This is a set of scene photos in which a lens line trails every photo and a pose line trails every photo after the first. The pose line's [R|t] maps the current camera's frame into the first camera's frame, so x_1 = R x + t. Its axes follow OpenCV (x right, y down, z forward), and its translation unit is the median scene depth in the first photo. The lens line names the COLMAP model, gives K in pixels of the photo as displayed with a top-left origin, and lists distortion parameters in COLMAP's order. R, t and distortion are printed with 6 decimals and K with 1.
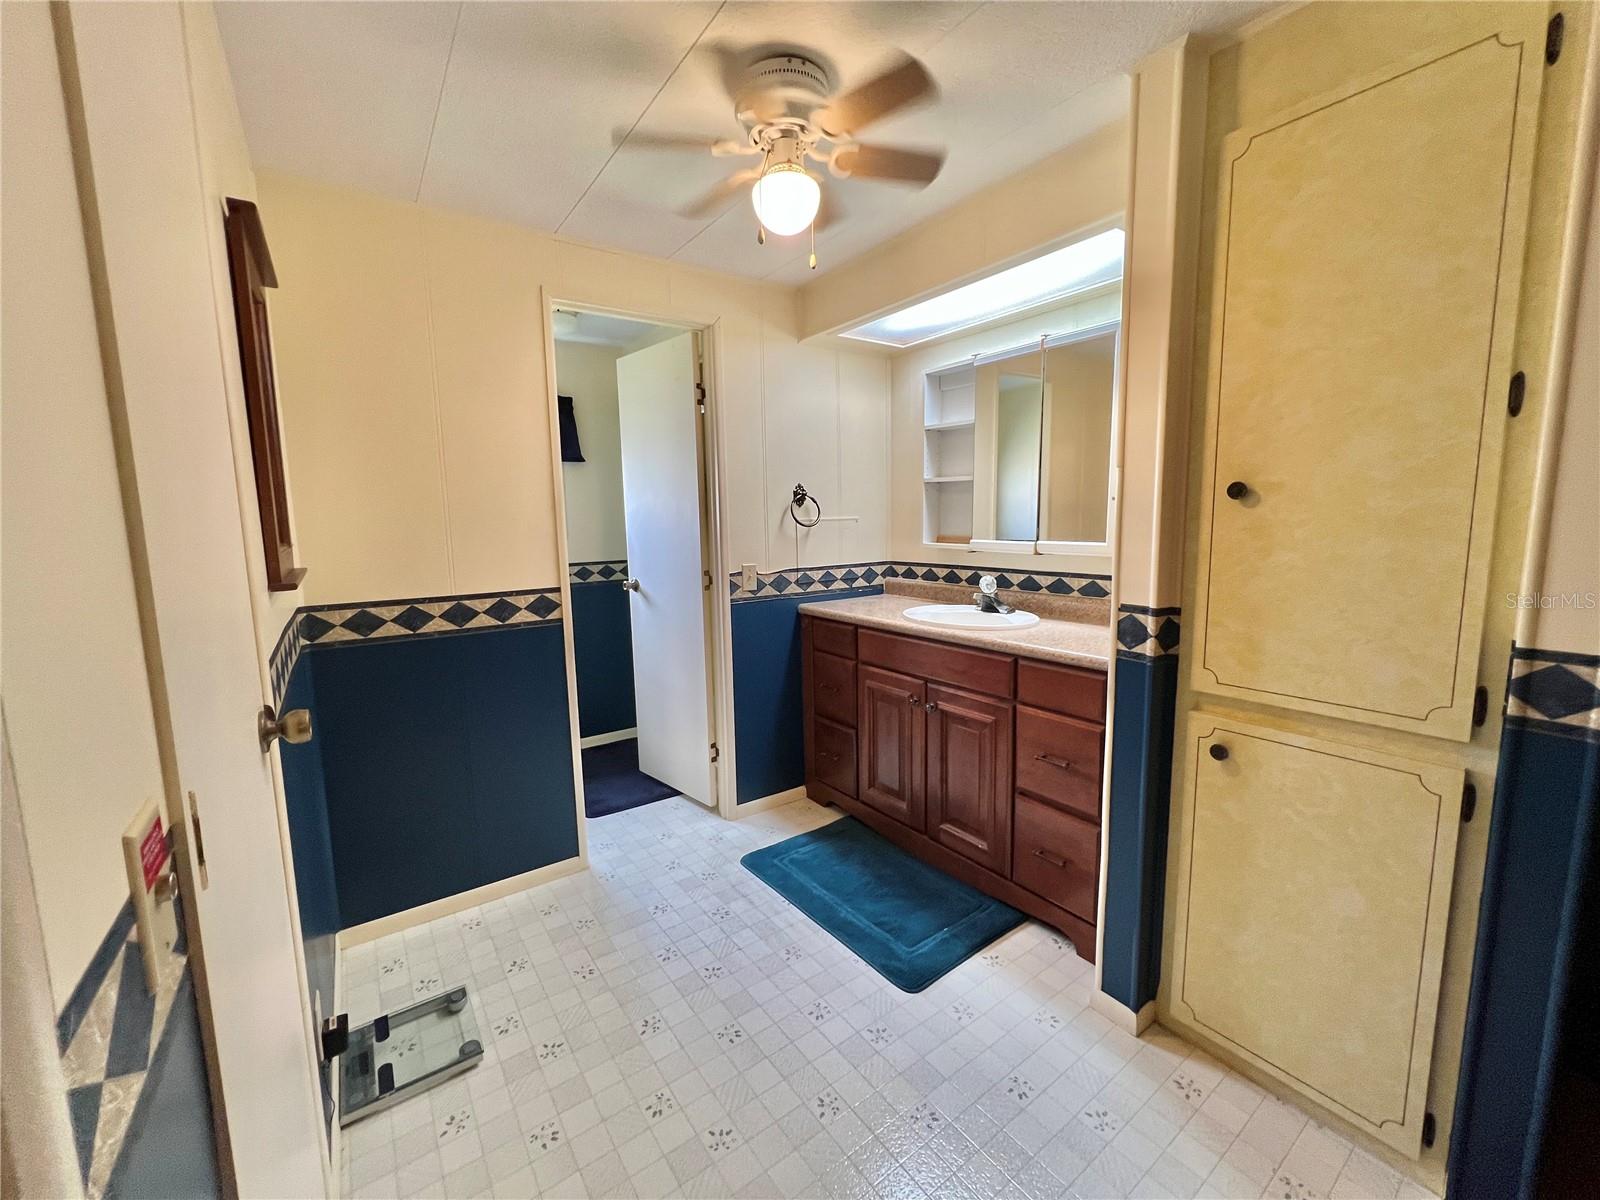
lens RADIAL K [[641.4, 0, 797.4], [0, 641.4, 597.8], [0, 0, 1]] dist [-0.003127, 0.000403]
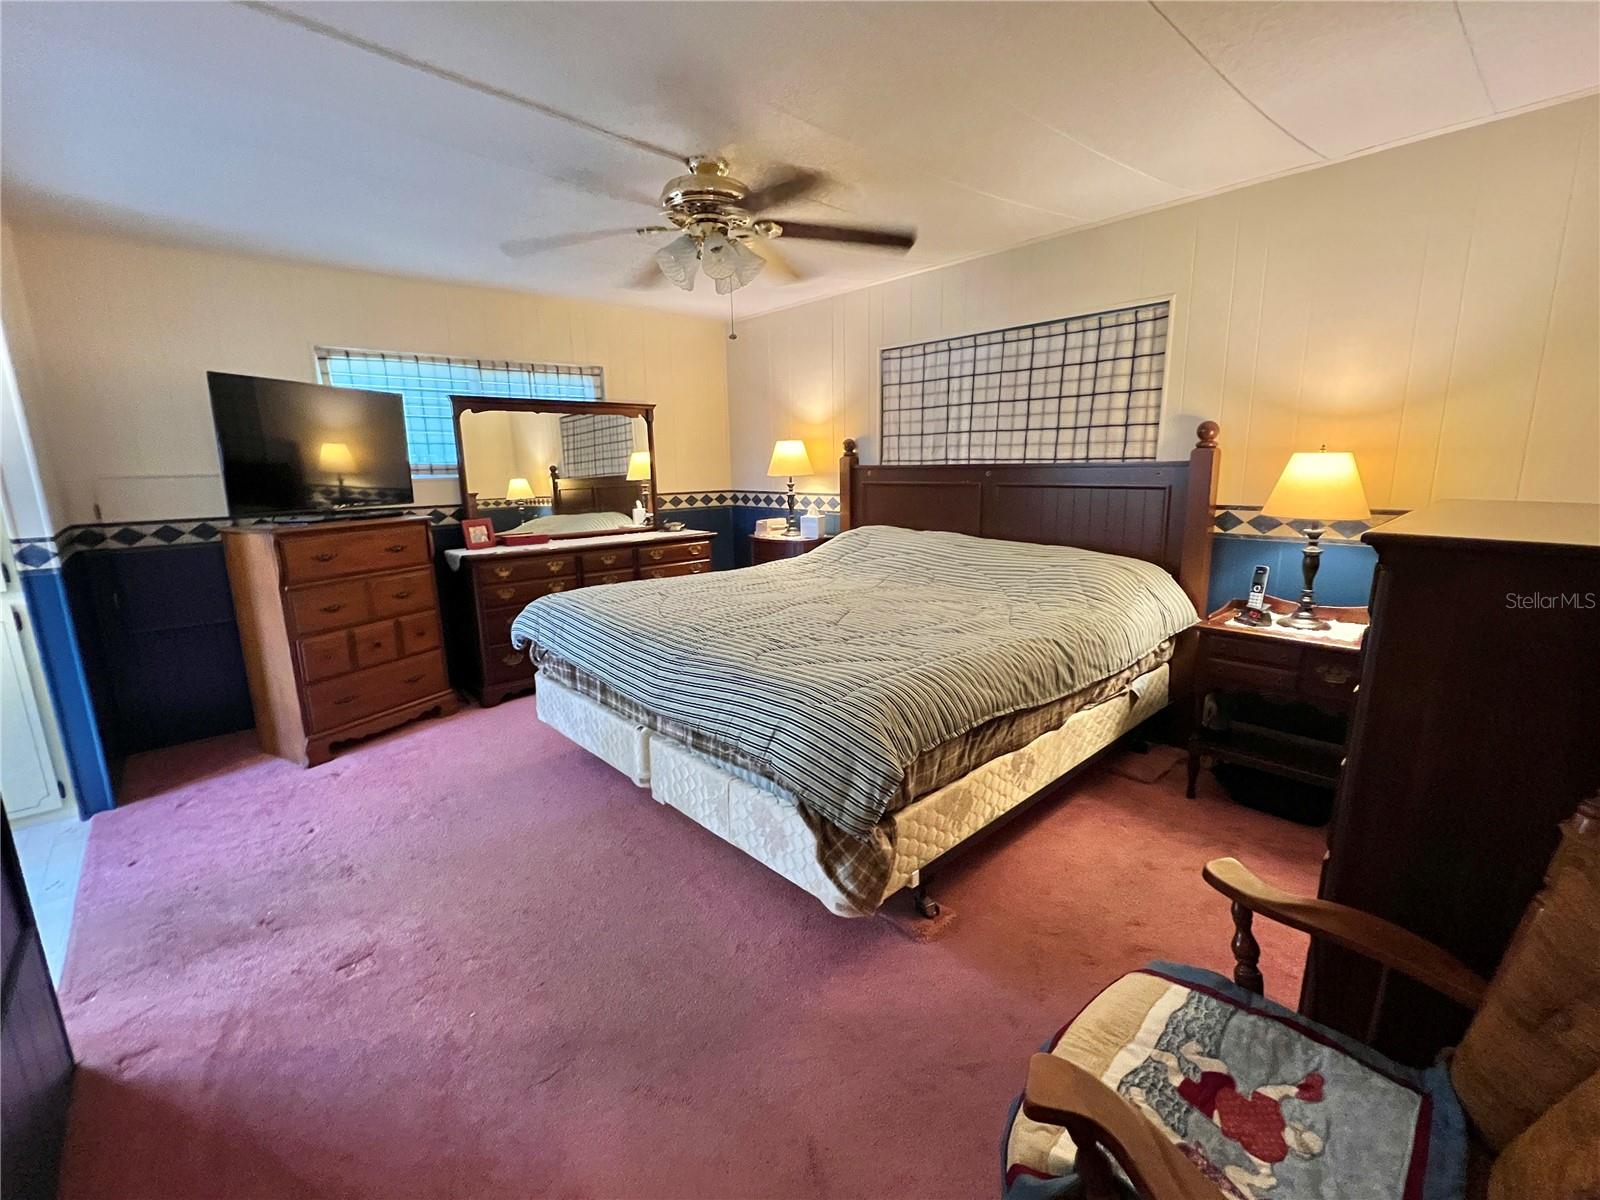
lens RADIAL K [[693.1, 0, 788.1], [0, 693.1, 599.4], [0, 0, 1]] dist [0.006145, -0.000172]
pose [[-0.104132, -0.180855, 0.977982, -0.620897], [0.148039, 0.969555, 0.195059, 0.083496], [-0.983484, 0.165091, -0.074188, -0.571186]]
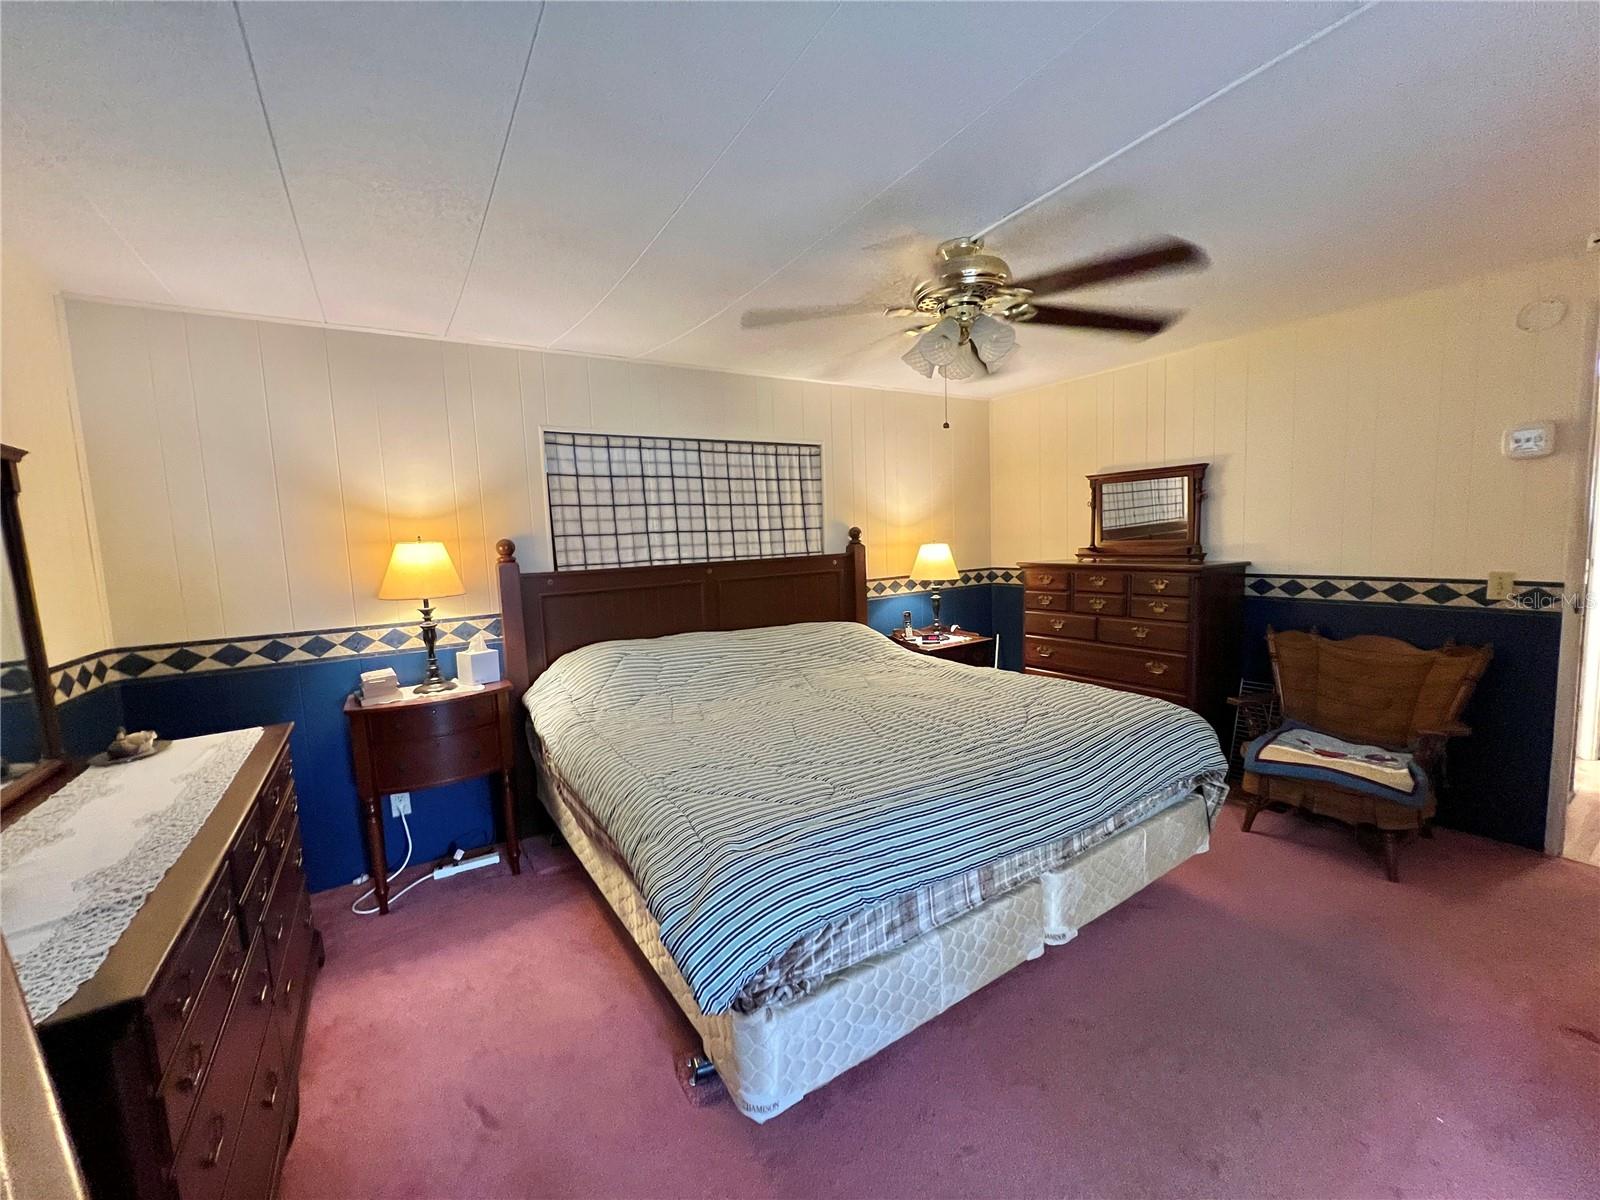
lens RADIAL K [[641.4, 0, 797.8], [0, 641.4, 602.0], [0, 0, 1]] dist [-0.003127, 0.000403]
pose [[-0.997156, 0.052442, 0.054123, 0.500054], [0.063315, 0.972476, 0.224235, -0.058109], [-0.040874, 0.227024, -0.973031, 0.208324]]
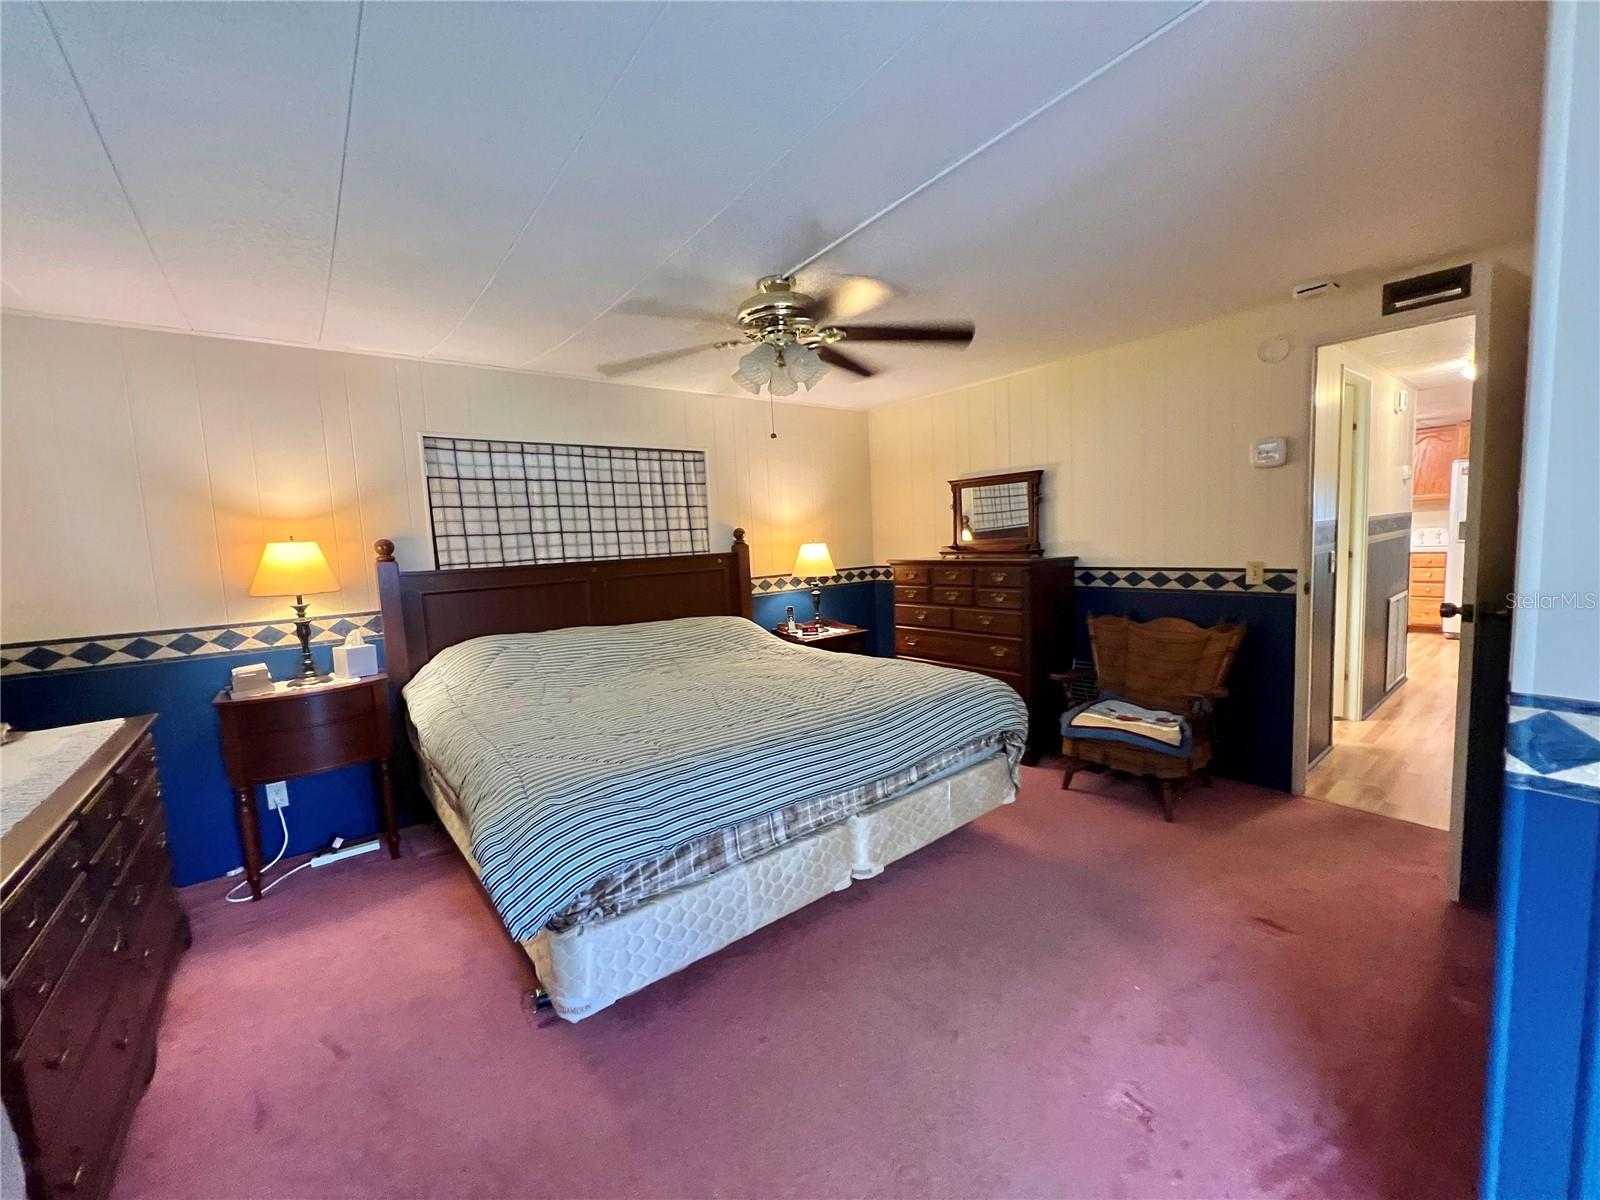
lens RADIAL K [[641.4, 0, 797.4], [0, 641.4, 602.3], [0, 0, 1]] dist [-0.003127, 0.000403]
pose [[-0.996831, 0.067224, -0.042521, 0.368943], [0.056132, 0.973256, 0.222761, -0.051839], [0.056359, 0.219669, -0.973945, 0.320626]]
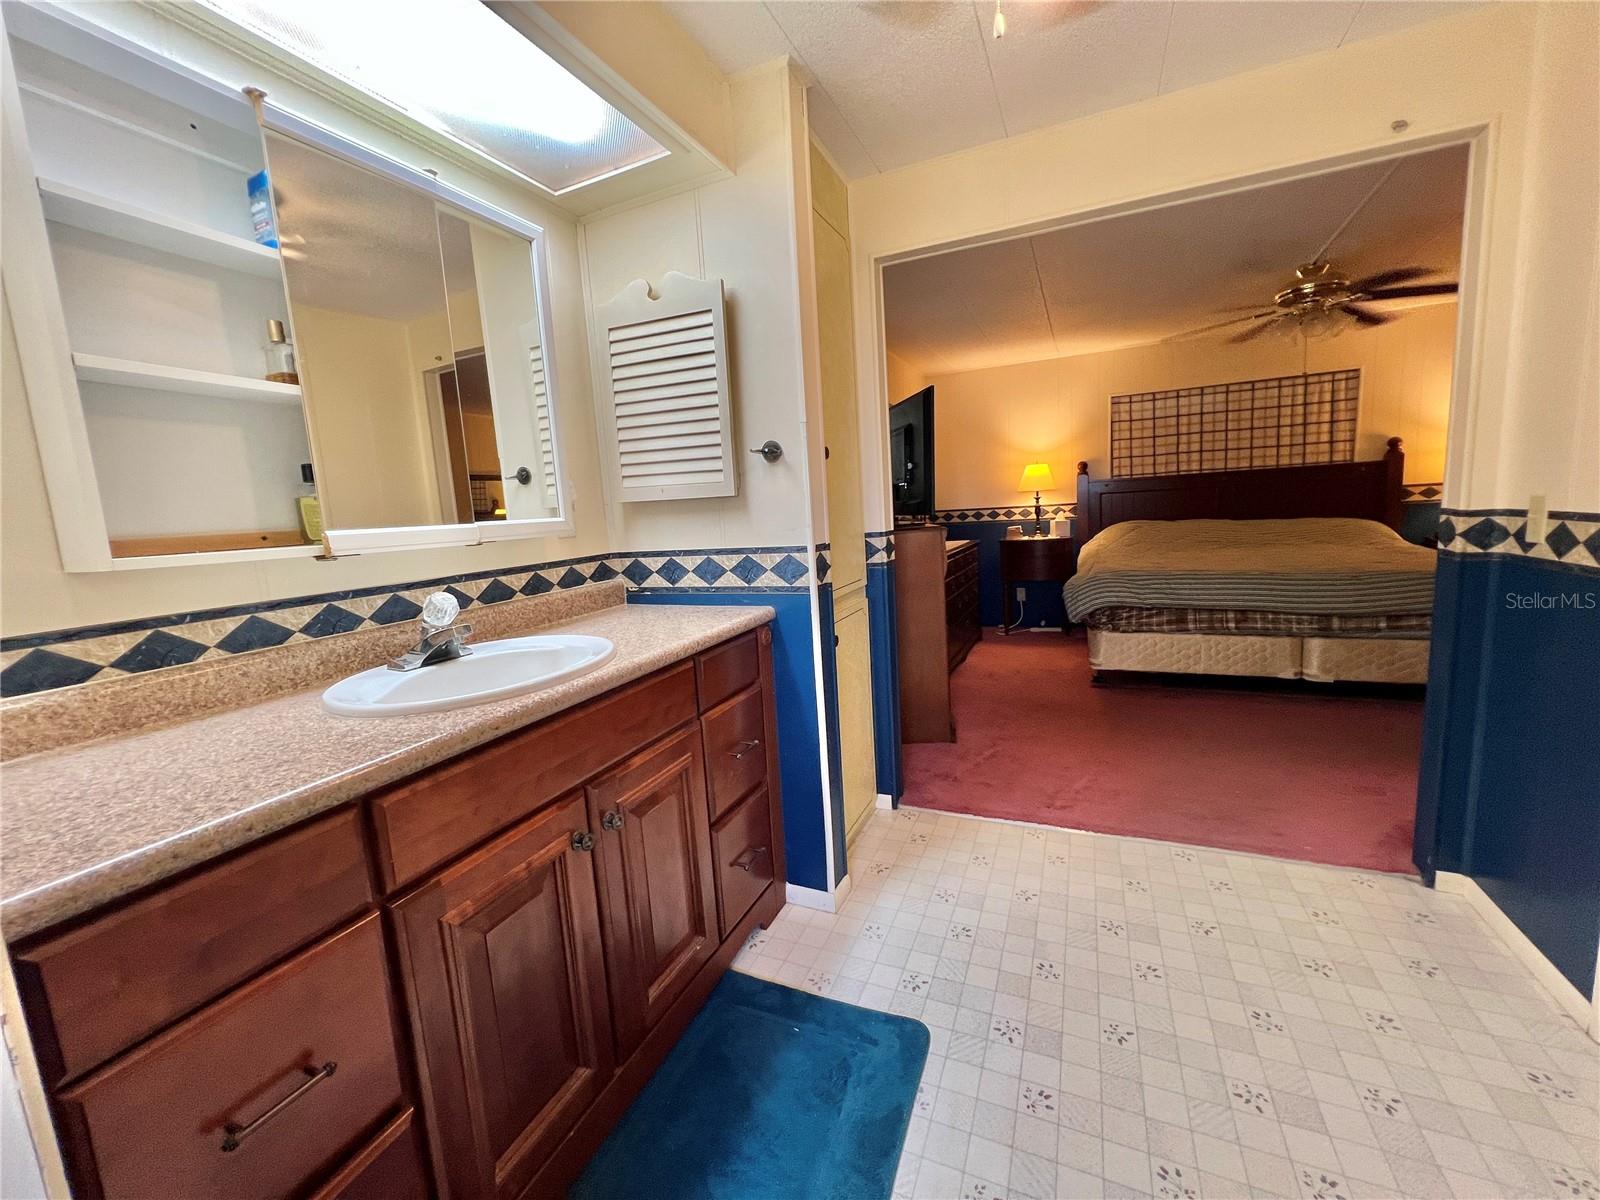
lens RADIAL K [[647.7, 0, 800.4], [0, 647.7, 595.2], [0, 0, 1]] dist [0.006885, 0.000403]
pose [[-0.510881, -0.070976, 0.856716, -0.295186], [0.176442, 0.966711, 0.185305, -0.076794], [-0.841349, 0.245830, -0.481351, 0.991384]]
